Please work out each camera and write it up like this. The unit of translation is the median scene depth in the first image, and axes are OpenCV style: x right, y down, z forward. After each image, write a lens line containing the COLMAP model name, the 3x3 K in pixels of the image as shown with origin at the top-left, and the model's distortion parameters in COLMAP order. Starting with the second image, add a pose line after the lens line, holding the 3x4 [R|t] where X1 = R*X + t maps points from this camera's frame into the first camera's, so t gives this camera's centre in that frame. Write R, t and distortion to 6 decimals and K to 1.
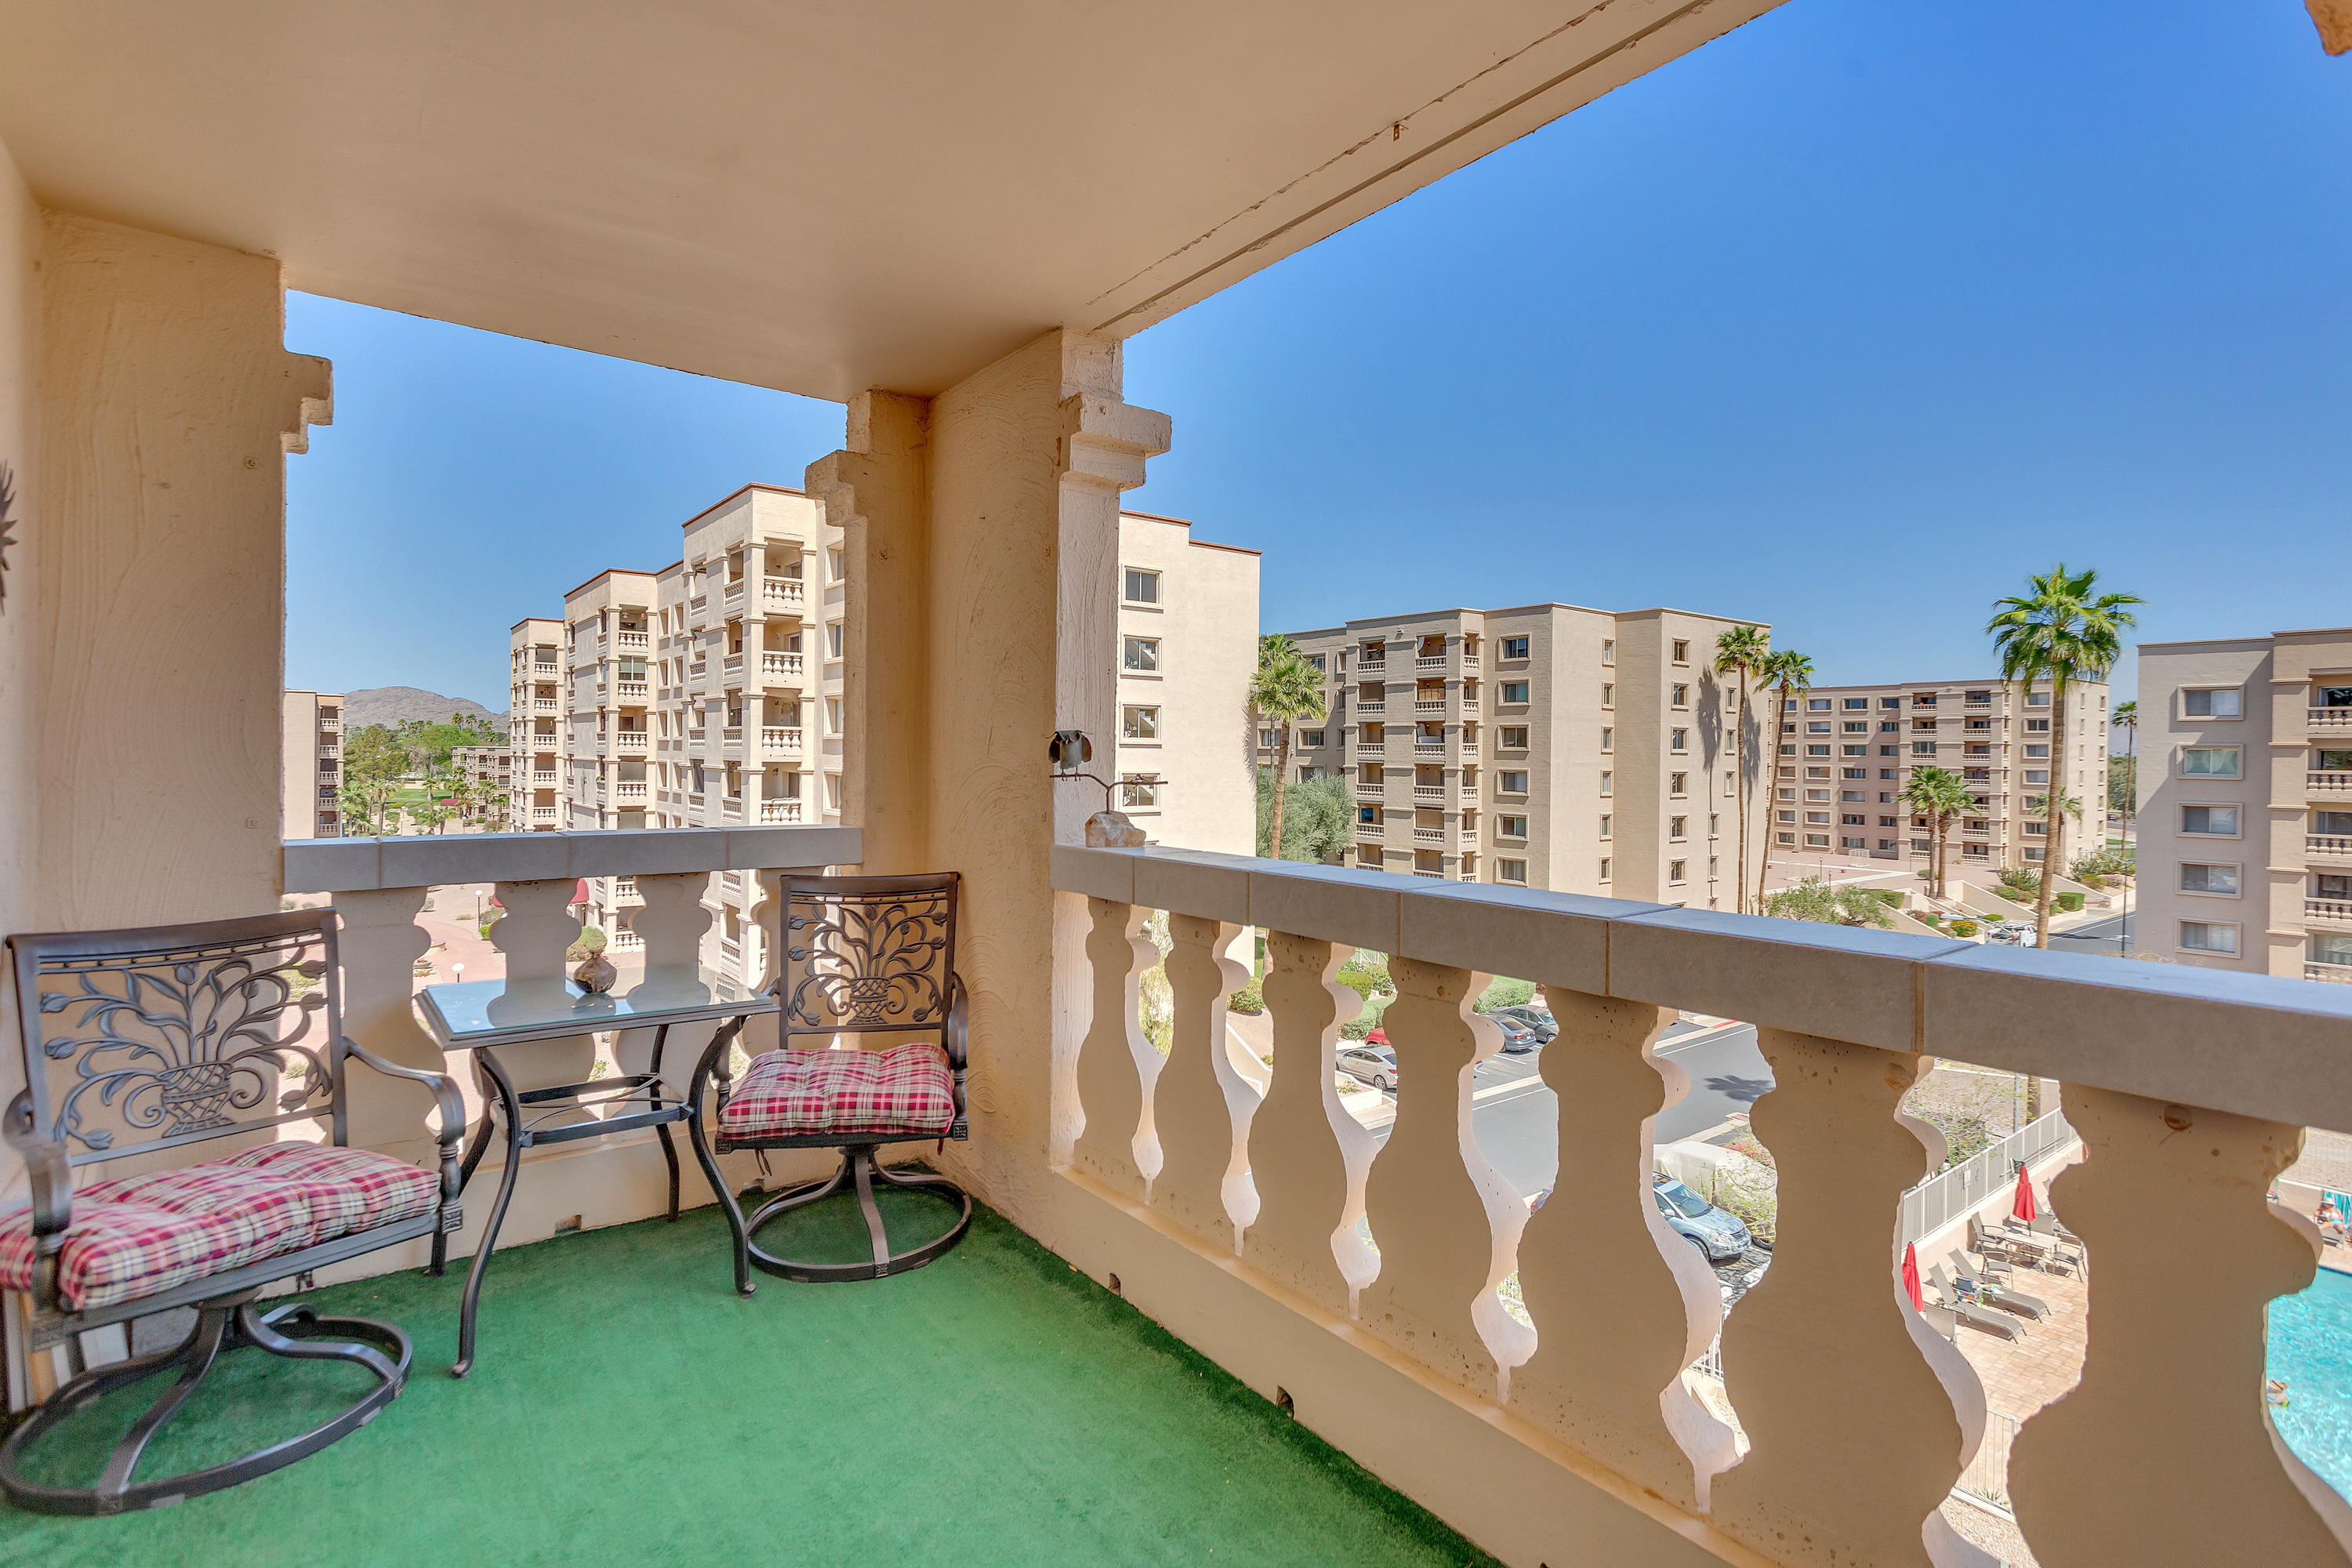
lens RADIAL K [[1128.8, 0, 1177.7], [0, 1128.8, 766.1], [0, 0, 1]] dist [0.002707, 0.001231]
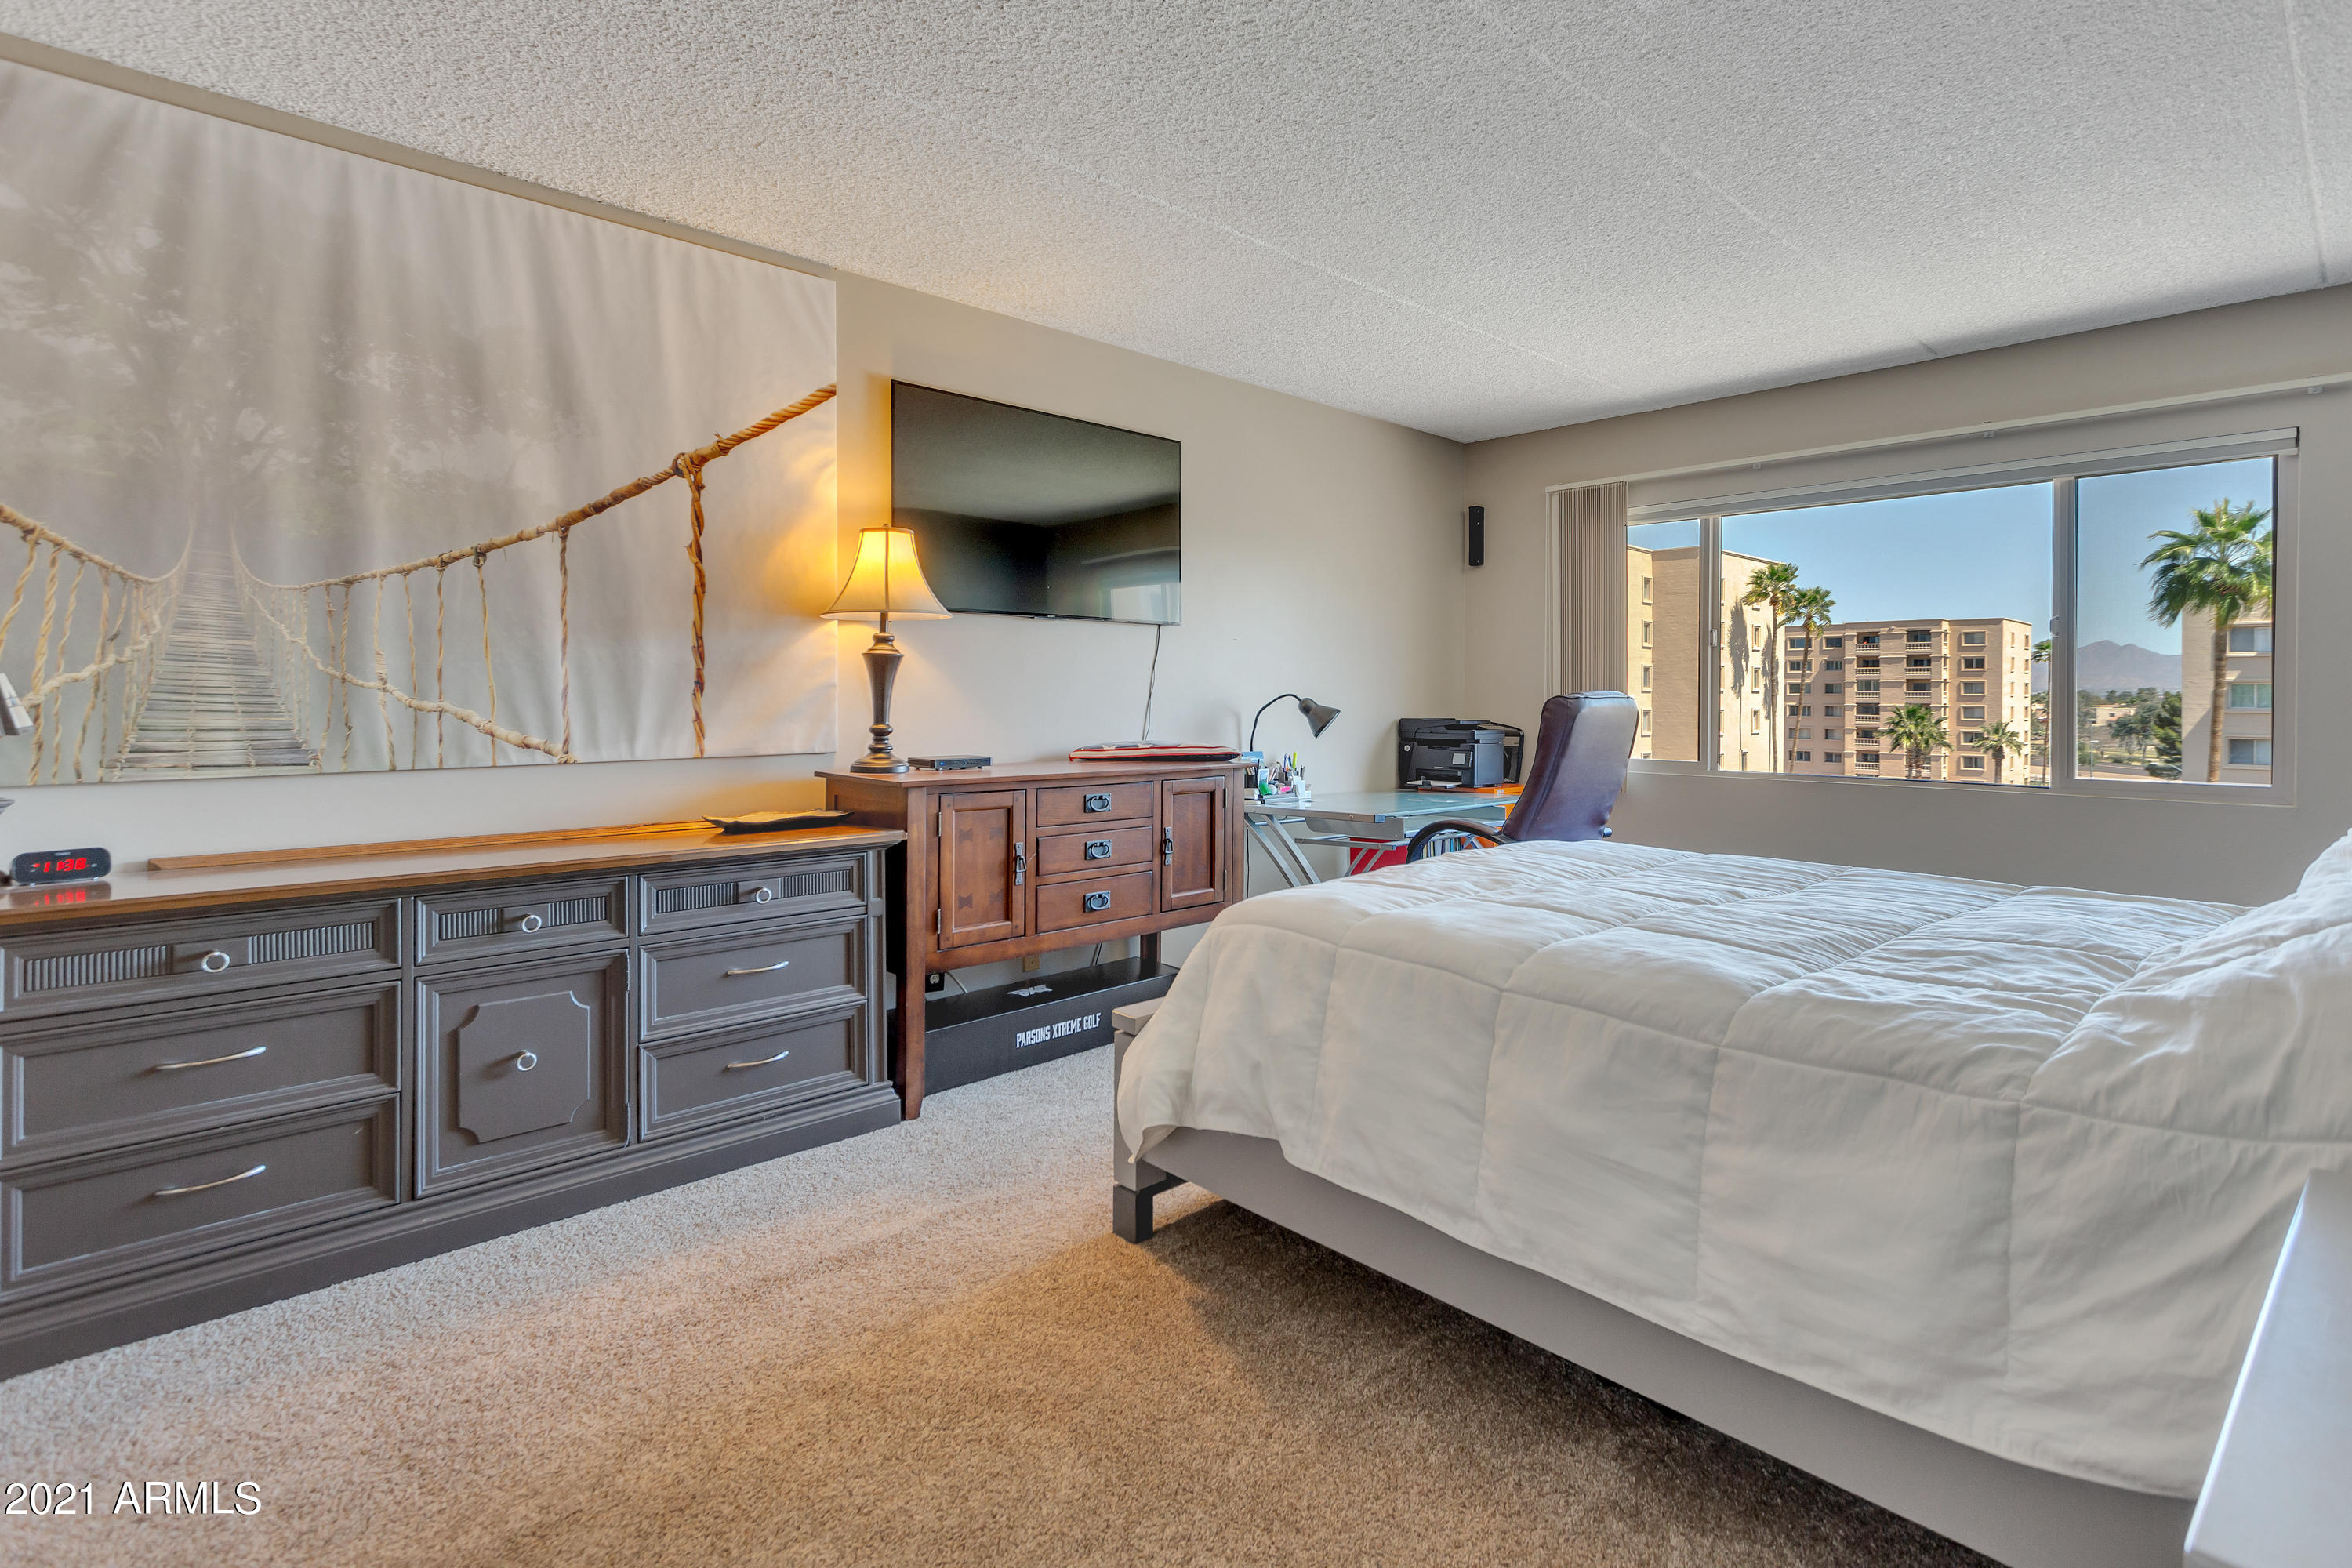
lens RADIAL K [[1128.8, 0, 1133.8], [0, 1128.8, 701.4], [0, 0, 1]] dist [0.002707, 0.001231]
pose [[0.995477, -0.006599, 0.094776, -0.170578], [0.007327, 0.999946, -0.007332, 0.001307], [-0.094722, 0.007993, 0.995472, 0.054092]]
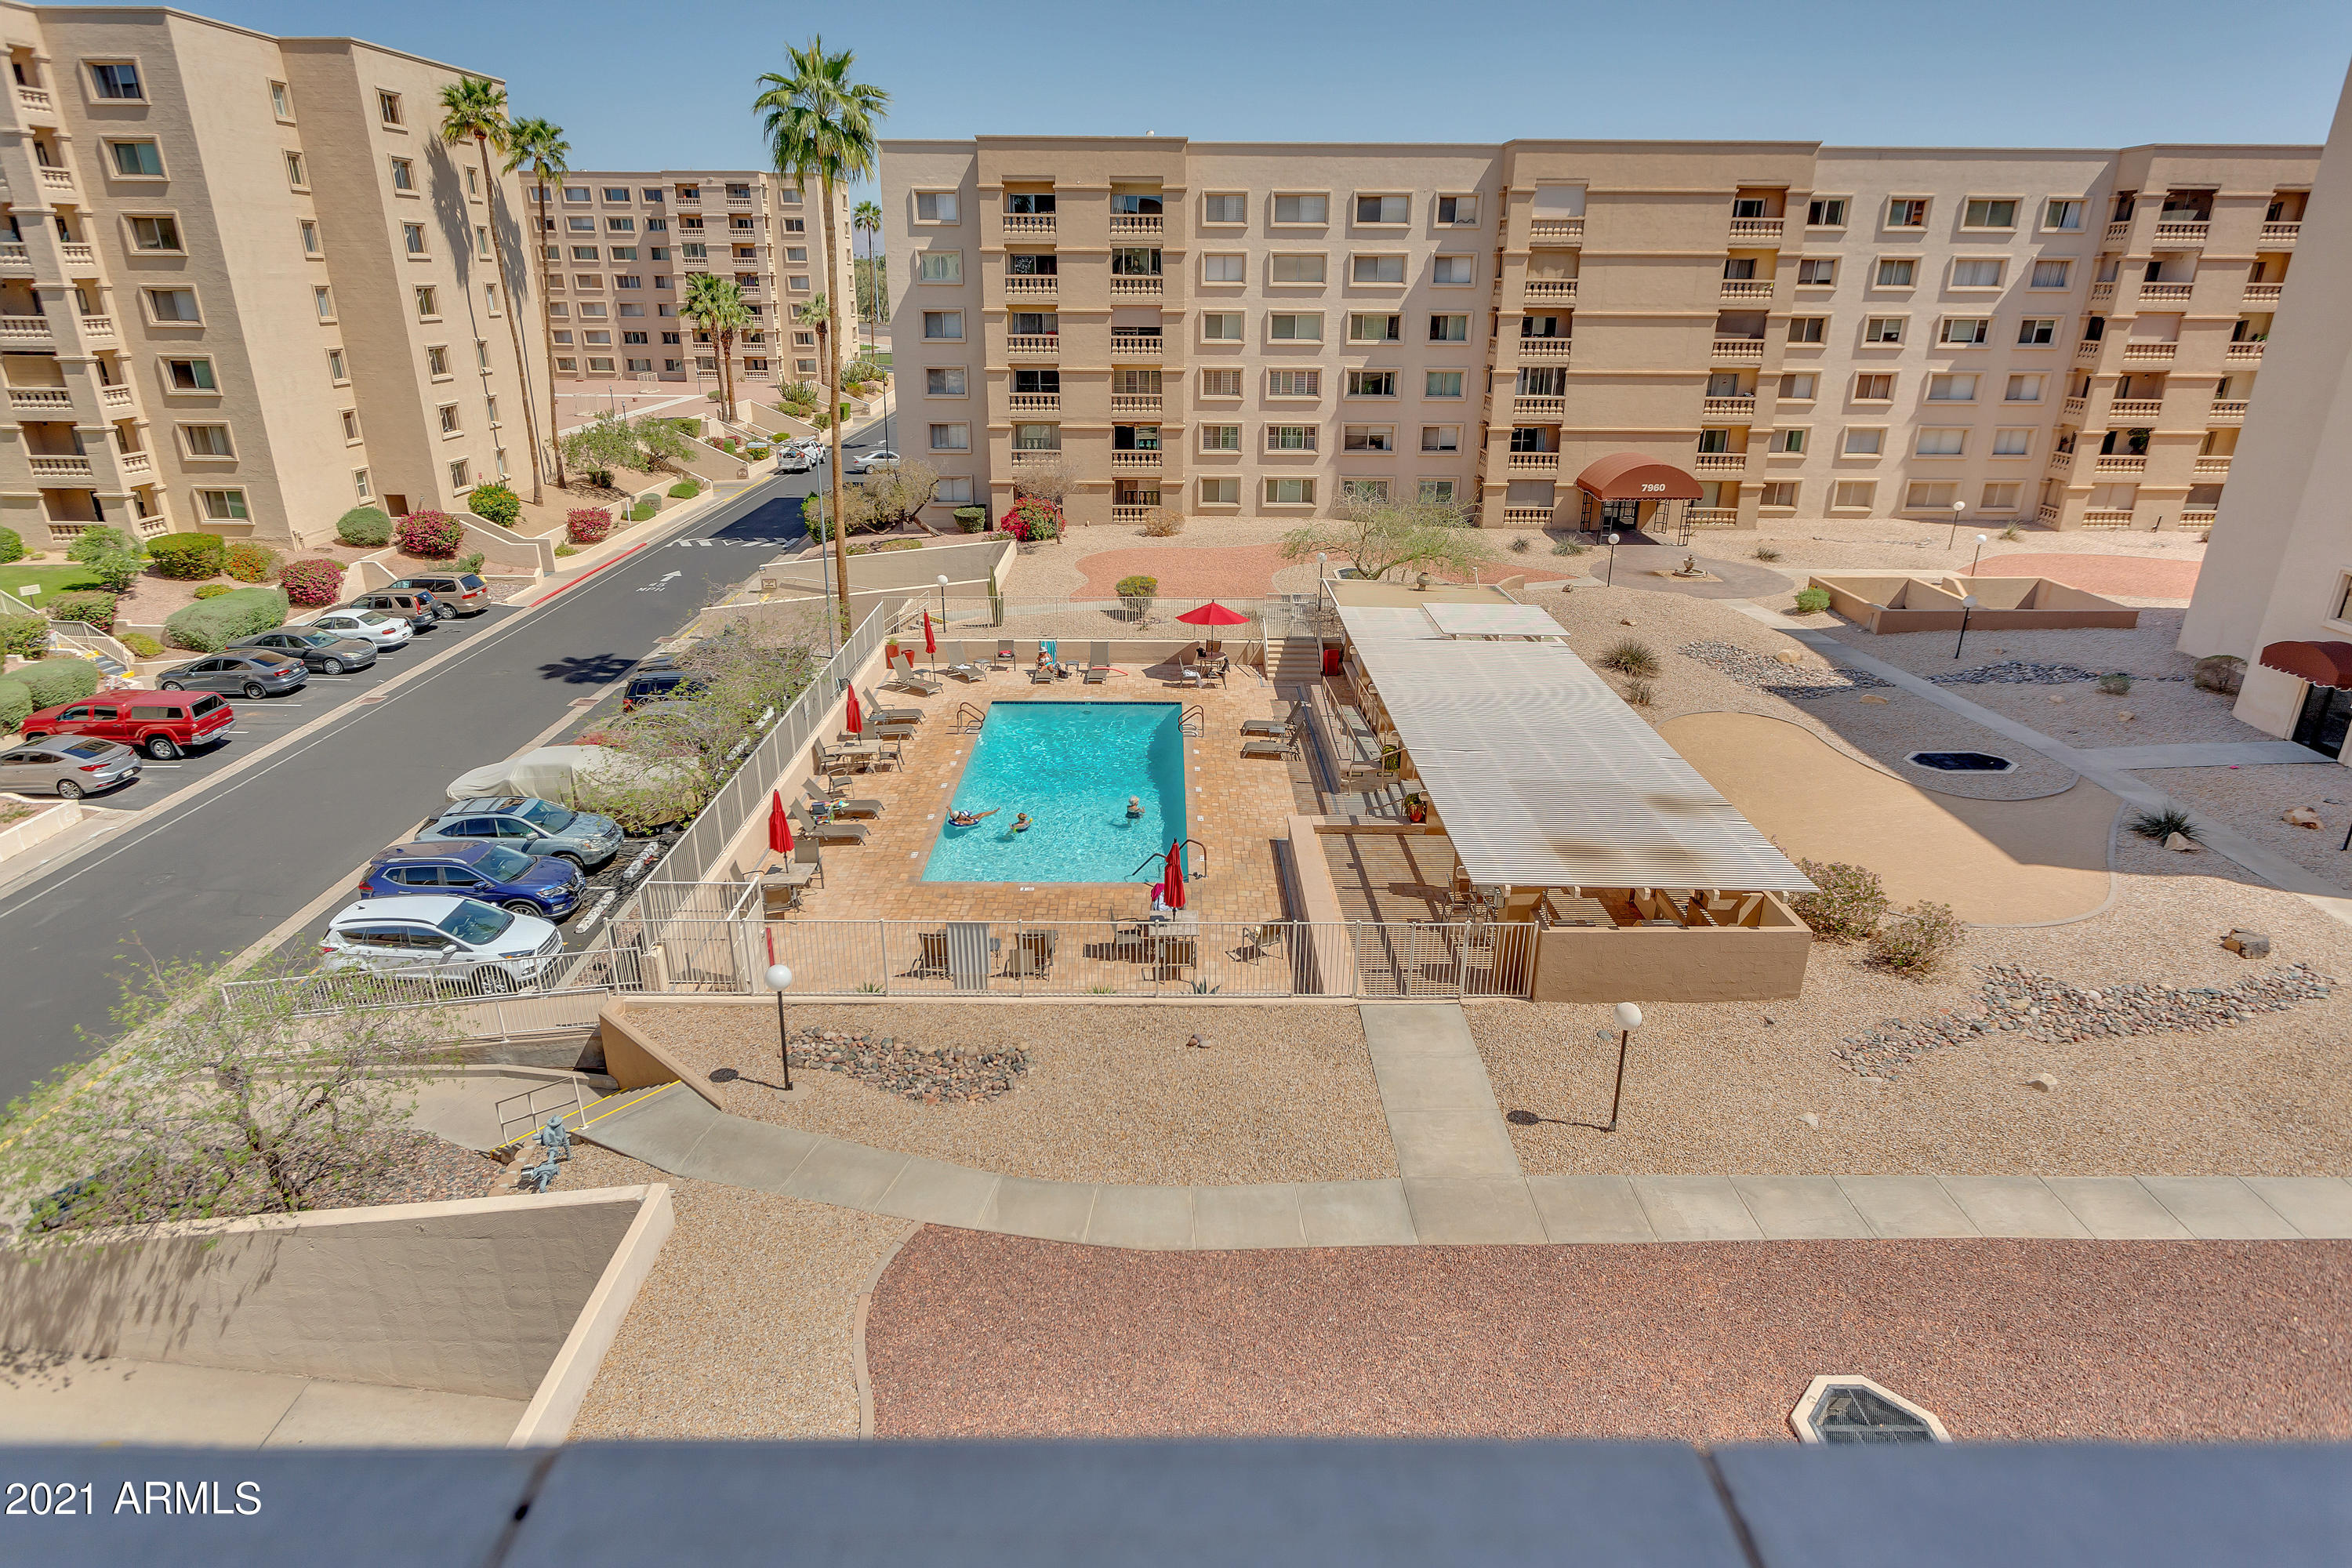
lens RADIAL K [[1294.8, 0, 1167.3], [0, 1294.8, 770.4], [0, 0, 1]] dist [-0.006775, 0.004973]
pose [[0.608085, -0.293219, 0.737737, 0.009904], [0.007536, 0.931380, 0.363972, -0.003706], [-0.793836, -0.215766, 0.568568, 0.036951]]
